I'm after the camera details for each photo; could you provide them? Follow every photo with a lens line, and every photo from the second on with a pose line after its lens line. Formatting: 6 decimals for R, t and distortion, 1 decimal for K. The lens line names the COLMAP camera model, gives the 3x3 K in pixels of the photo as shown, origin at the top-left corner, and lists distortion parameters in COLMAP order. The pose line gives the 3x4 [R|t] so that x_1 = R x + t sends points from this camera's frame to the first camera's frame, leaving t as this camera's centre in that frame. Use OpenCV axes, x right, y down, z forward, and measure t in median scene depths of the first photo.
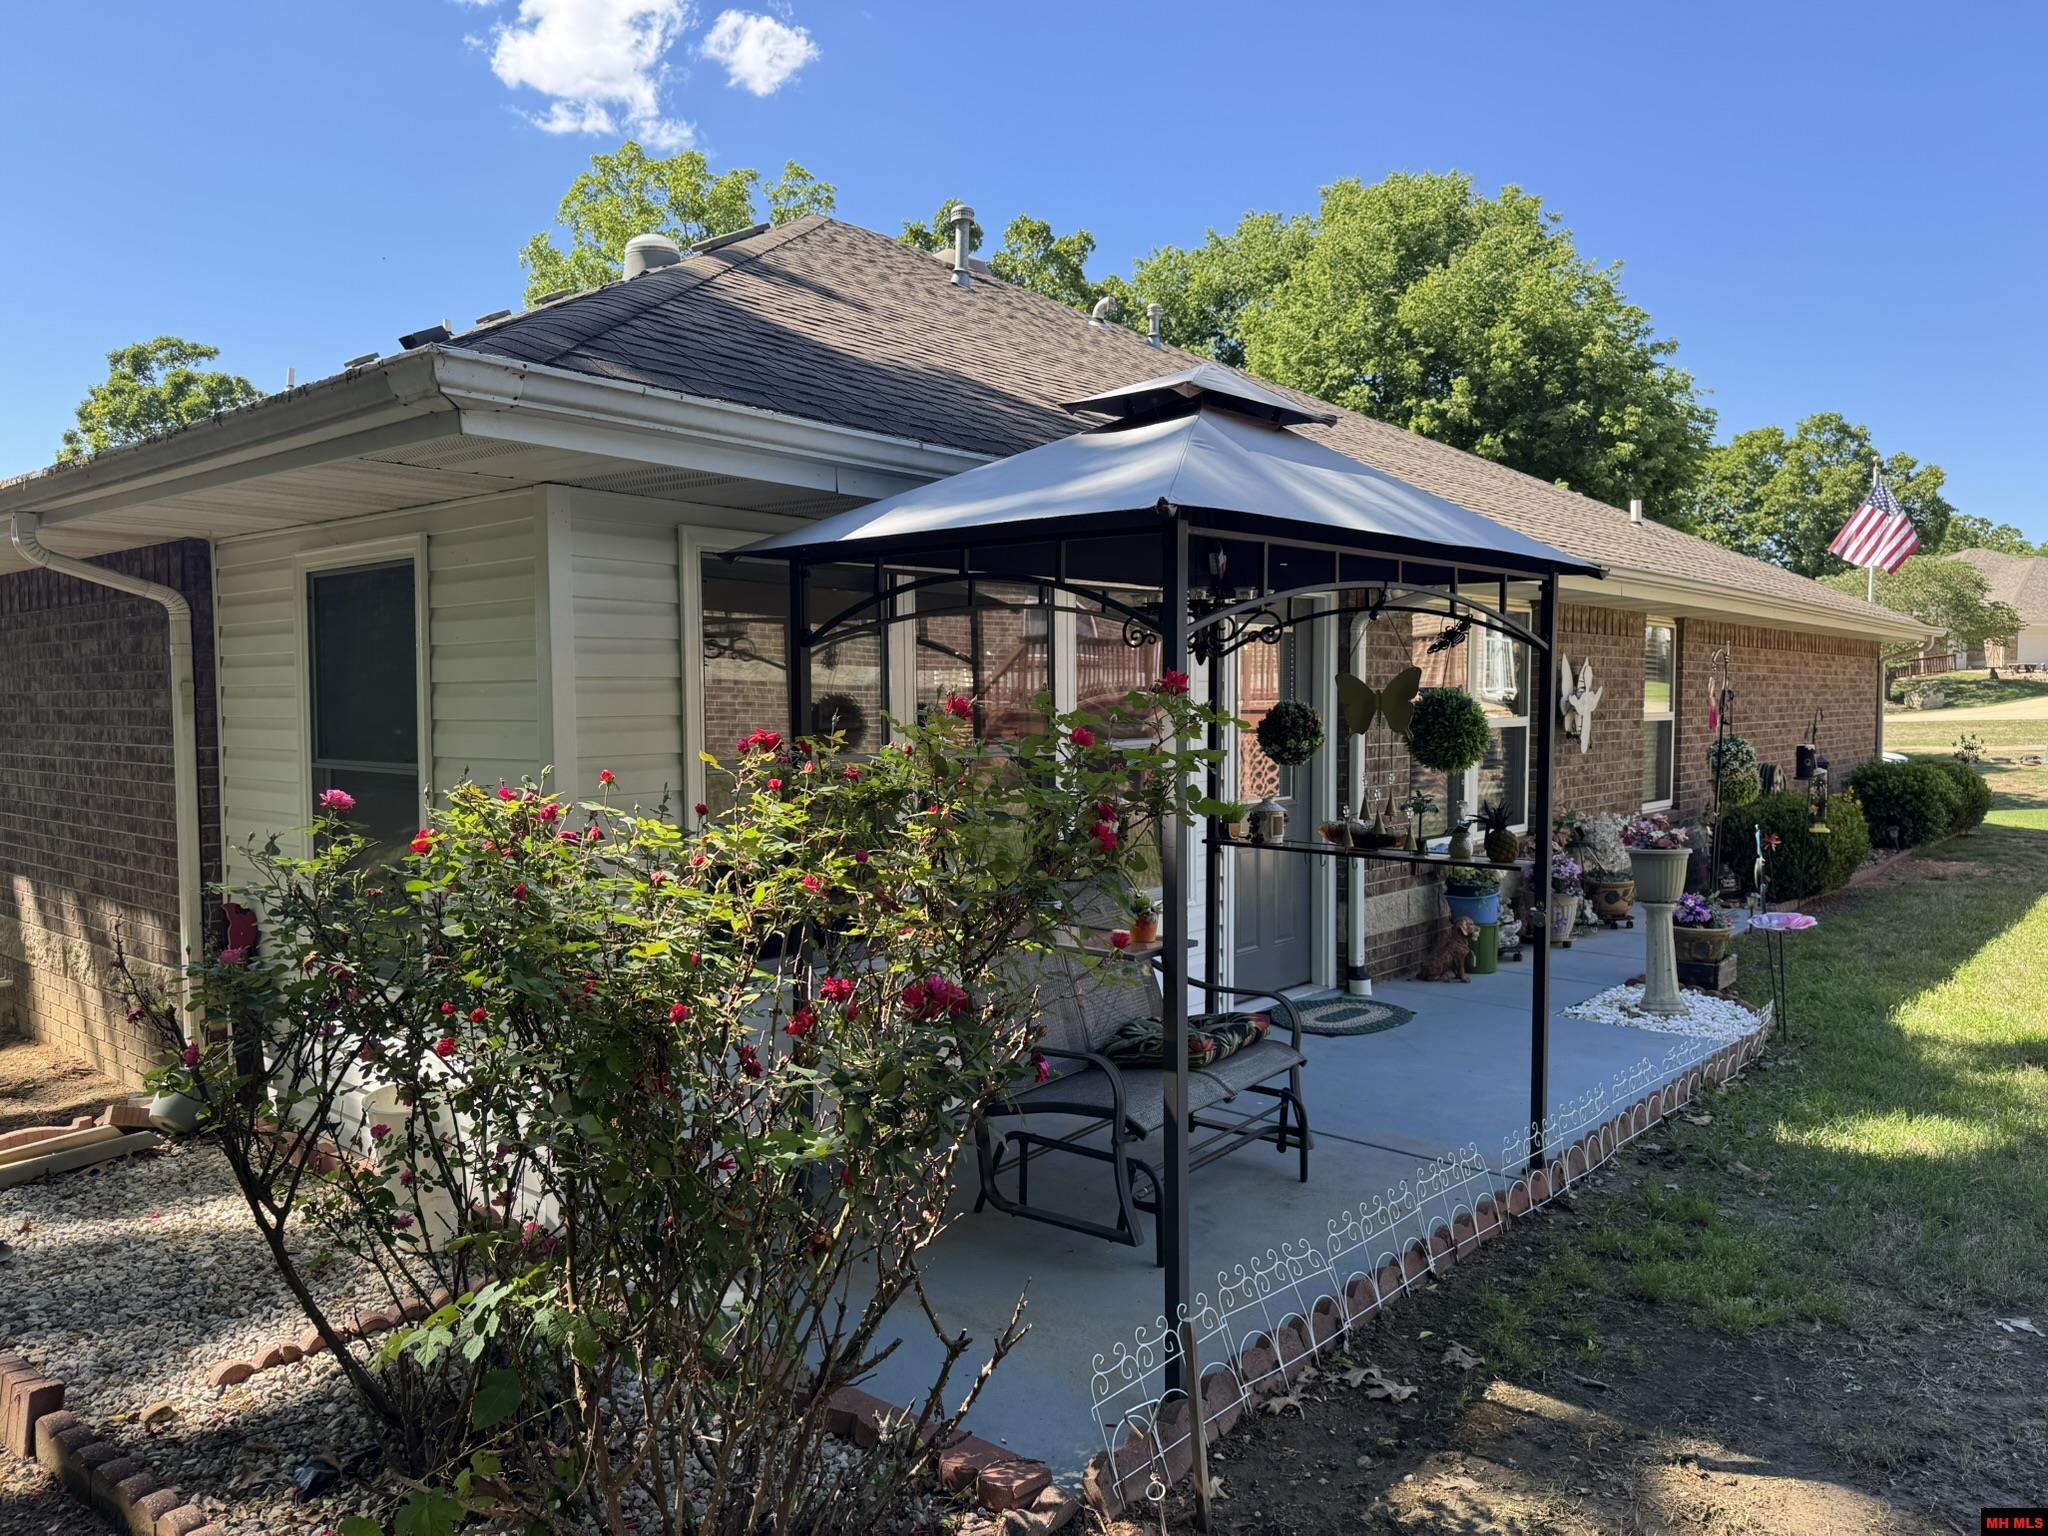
lens RADIAL K [[1435.9, 0, 1021.1], [0, 1435.9, 775.7], [0, 0, 1]] dist [0.069787, -0.083527]
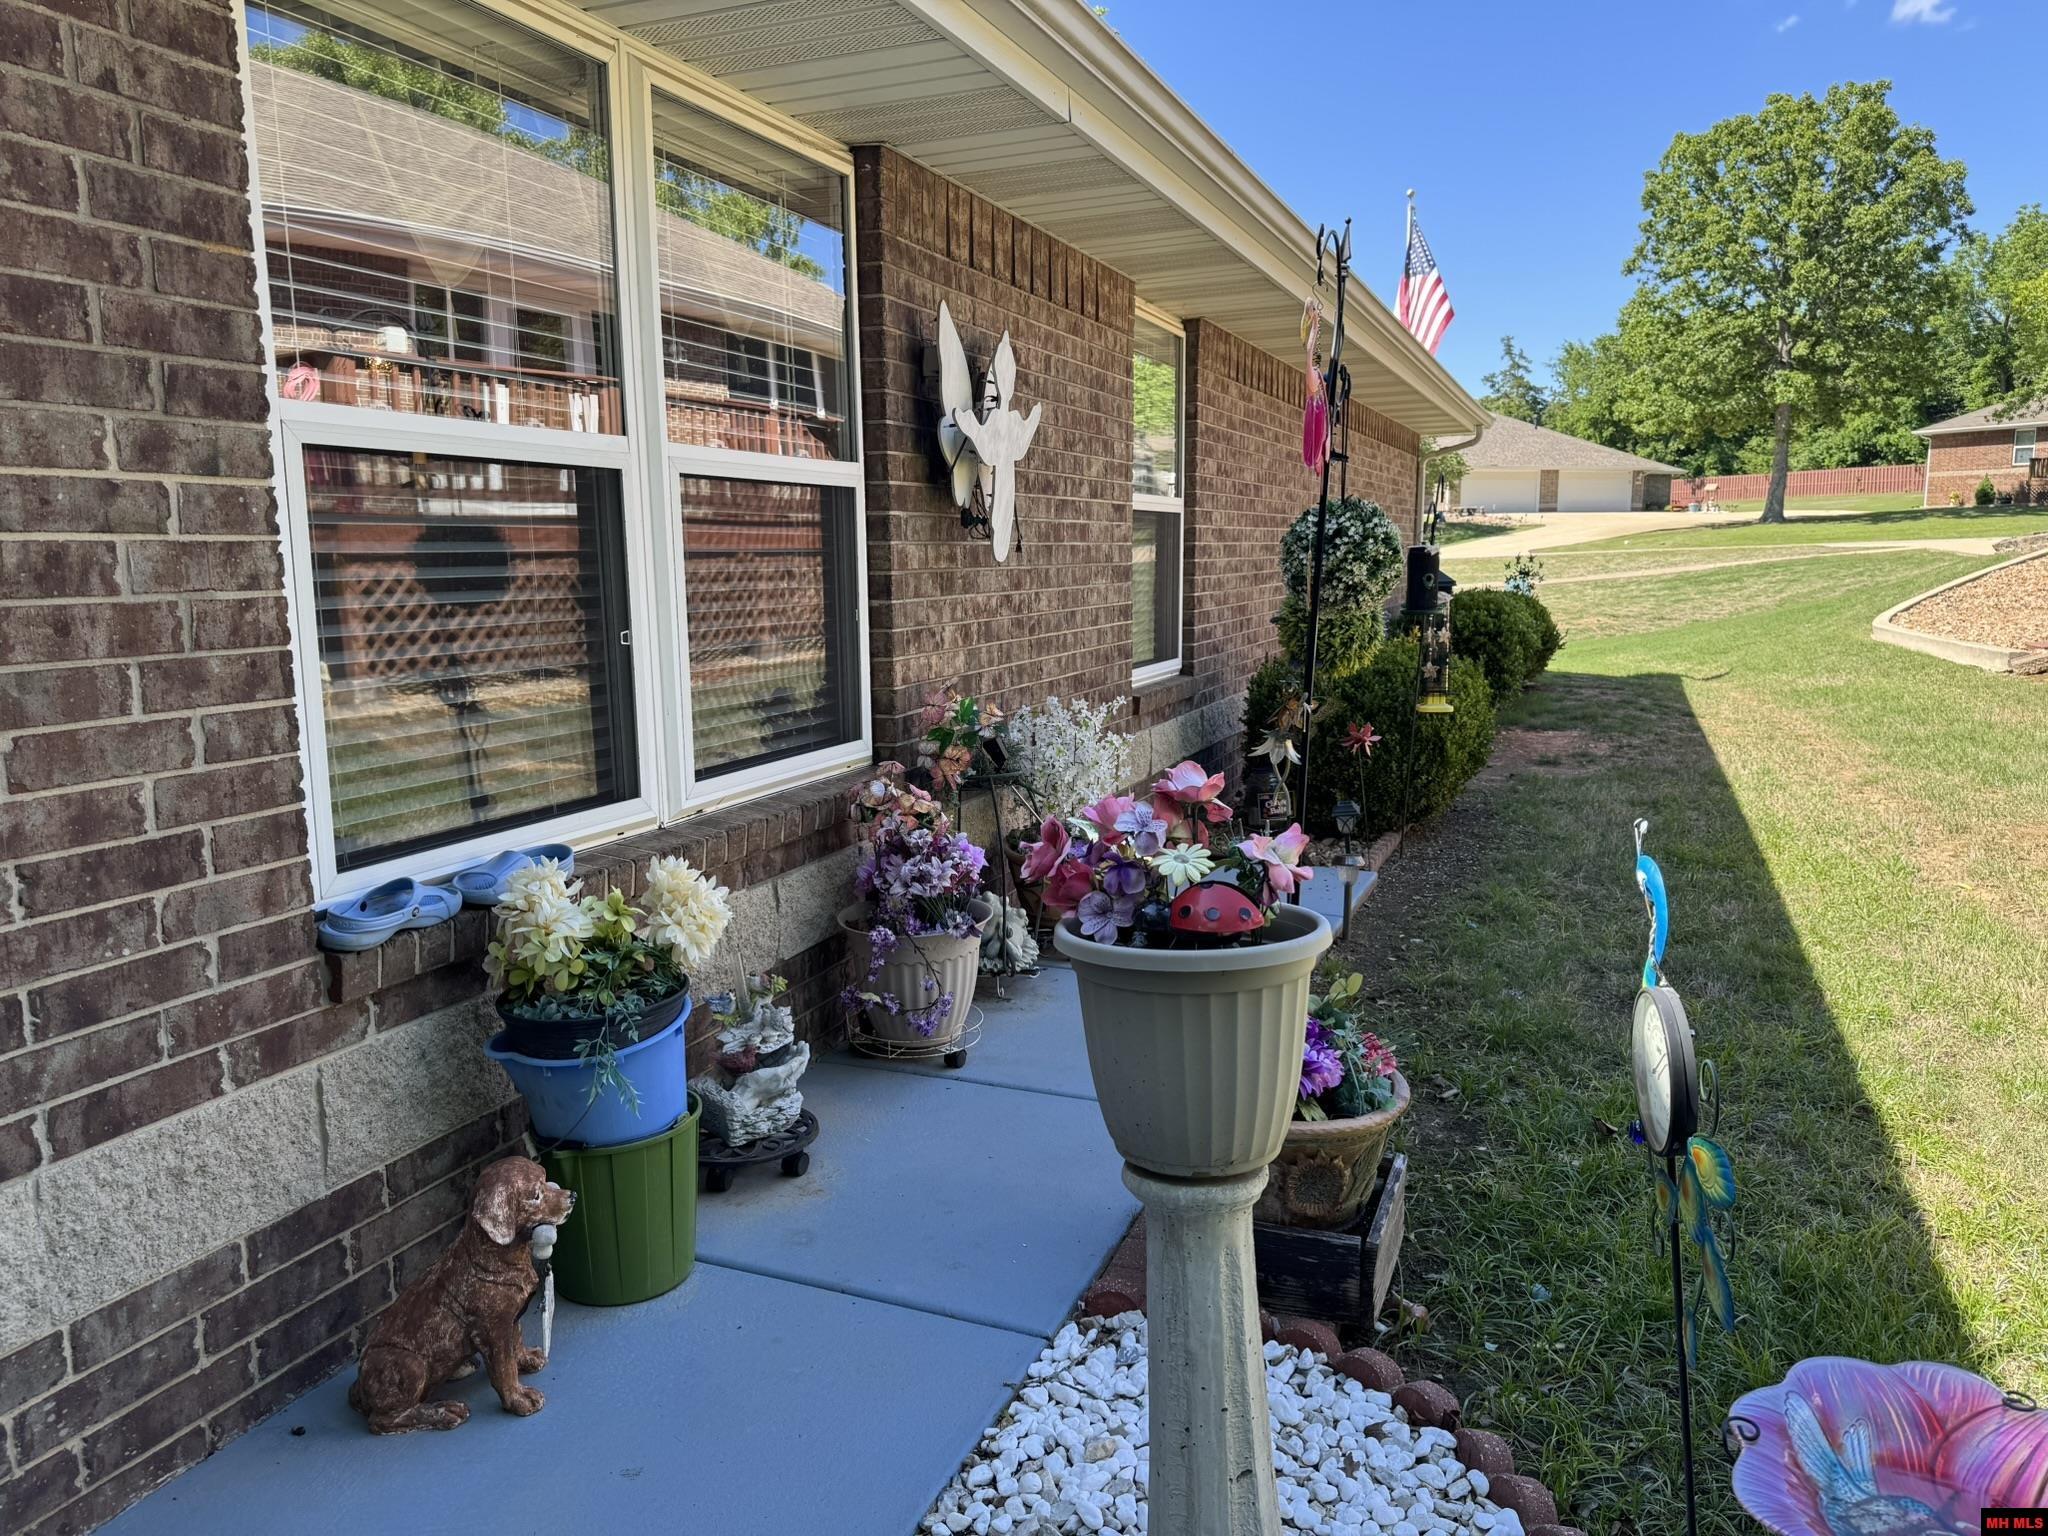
lens RADIAL K [[1435.9, 0, 1021.1], [0, 1435.9, 775.7], [0, 0, 1]] dist [0.069787, -0.083527]
pose [[0.947393, -0.055098, 0.315294, 0.073424], [0.023421, 0.994365, 0.103394, 0.000922], [-0.319214, -0.090570, 0.943345, 0.169919]]
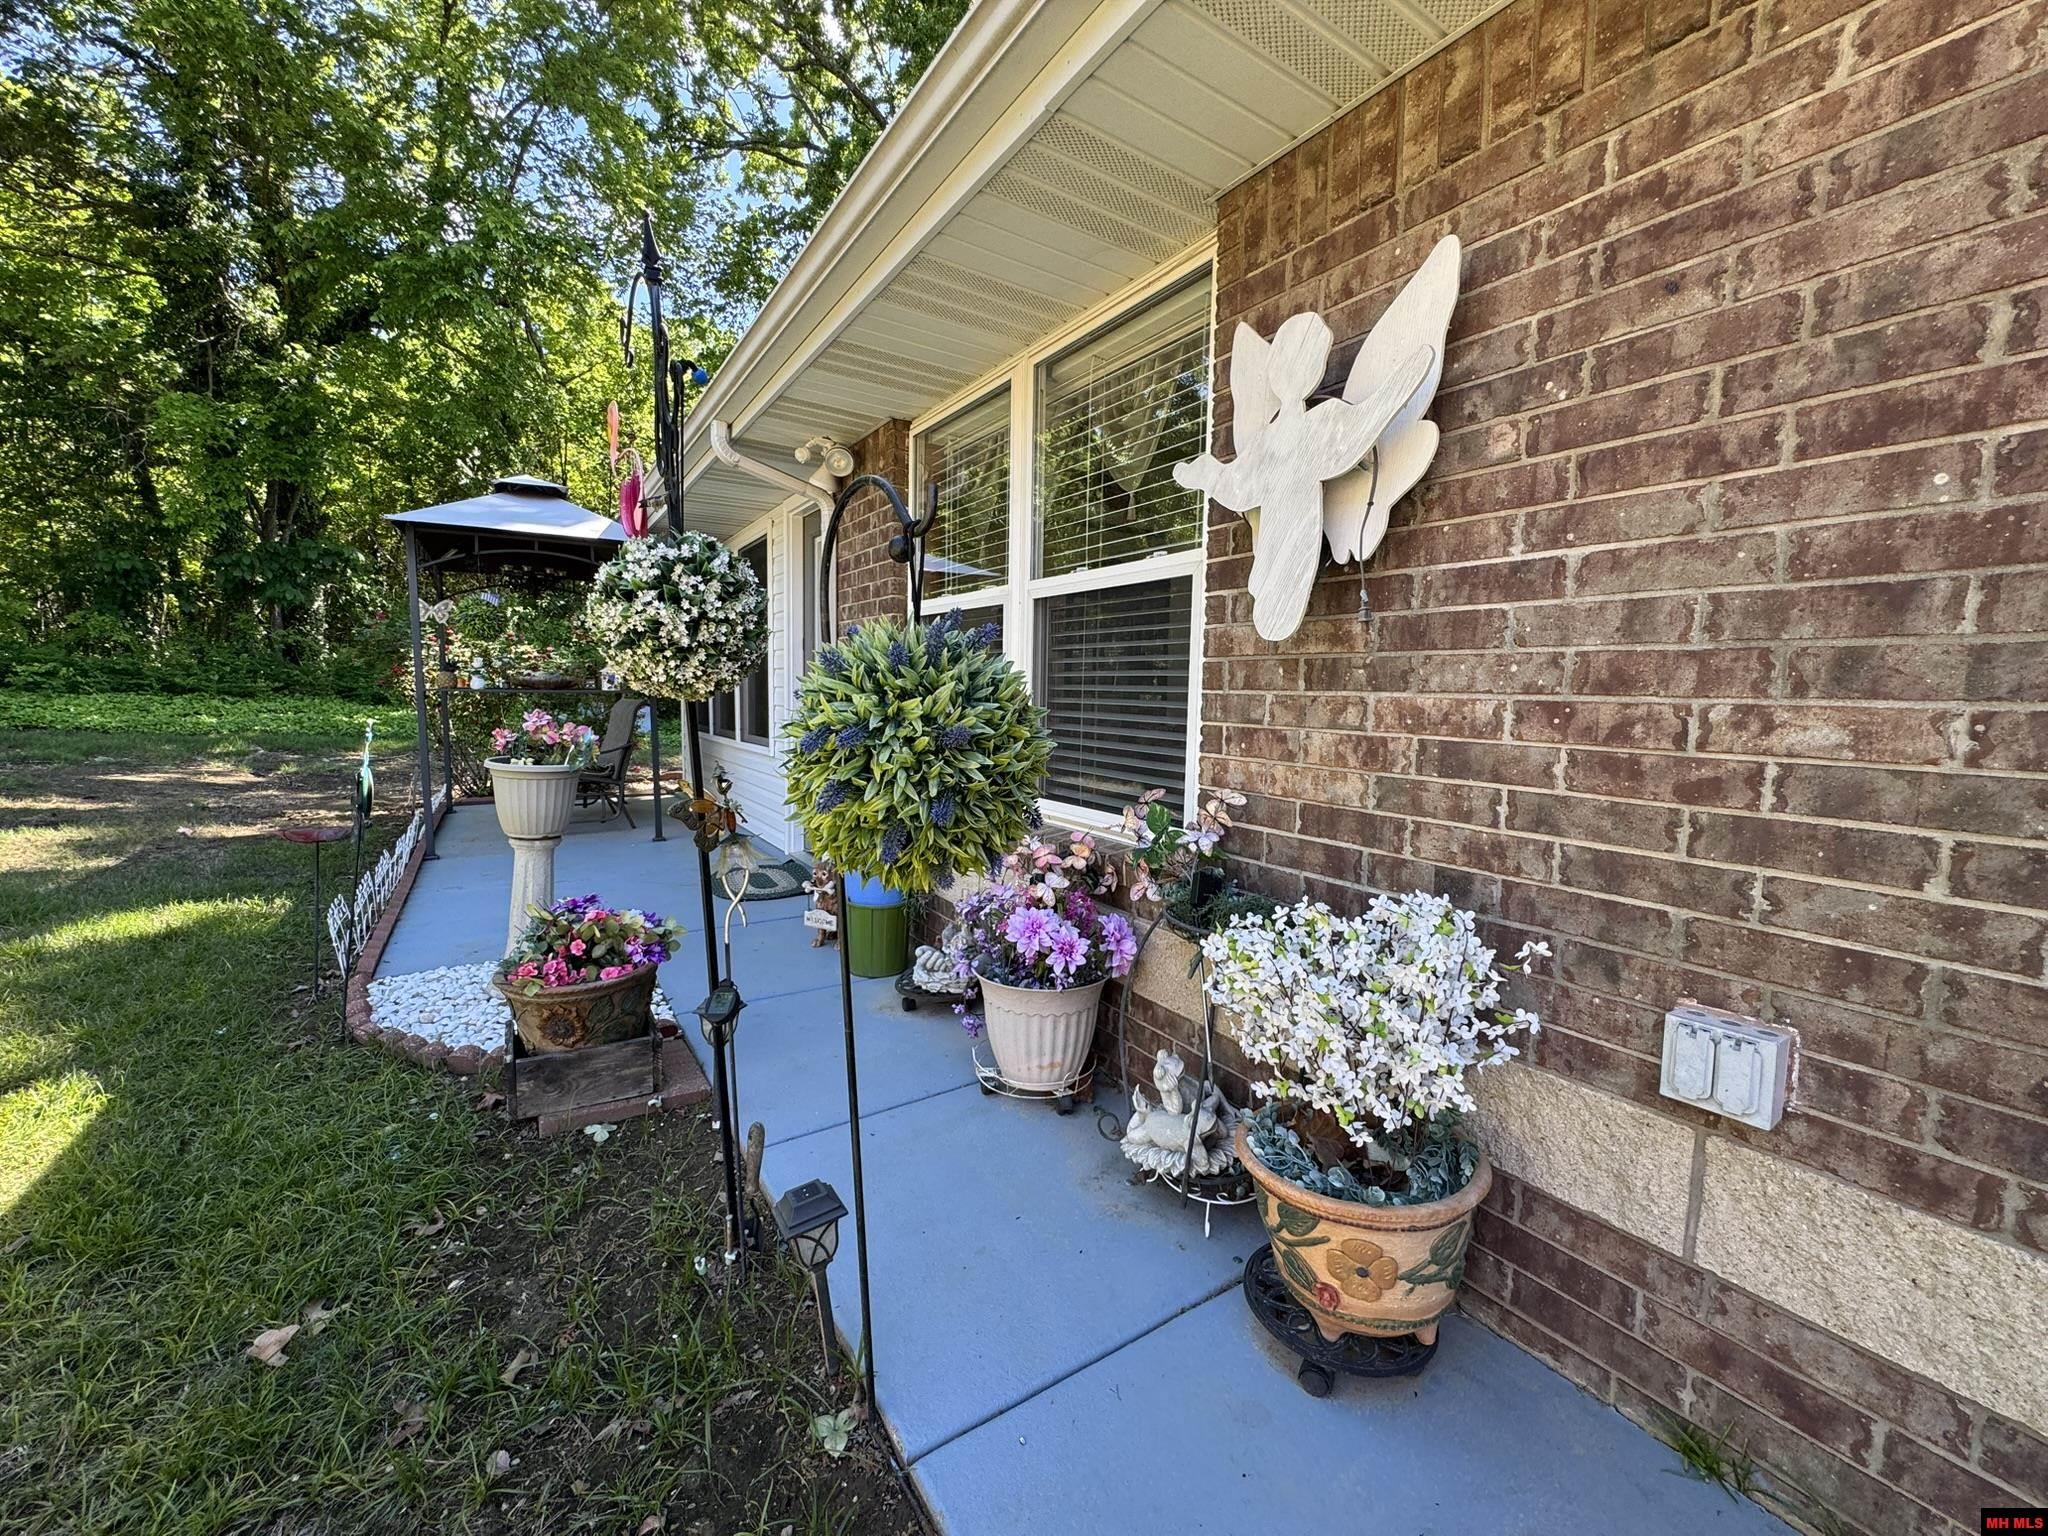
lens RADIAL K [[818.5, 0, 1021.5], [0, 818.5, 766.5], [0, 0, 1]] dist [-0.002926, 0.000103]
pose [[-0.282419, 0.087881, -0.955257, 0.157964], [-0.070741, 0.991176, 0.112100, -0.001500], [0.956679, 0.099235, -0.273710, 0.281712]]
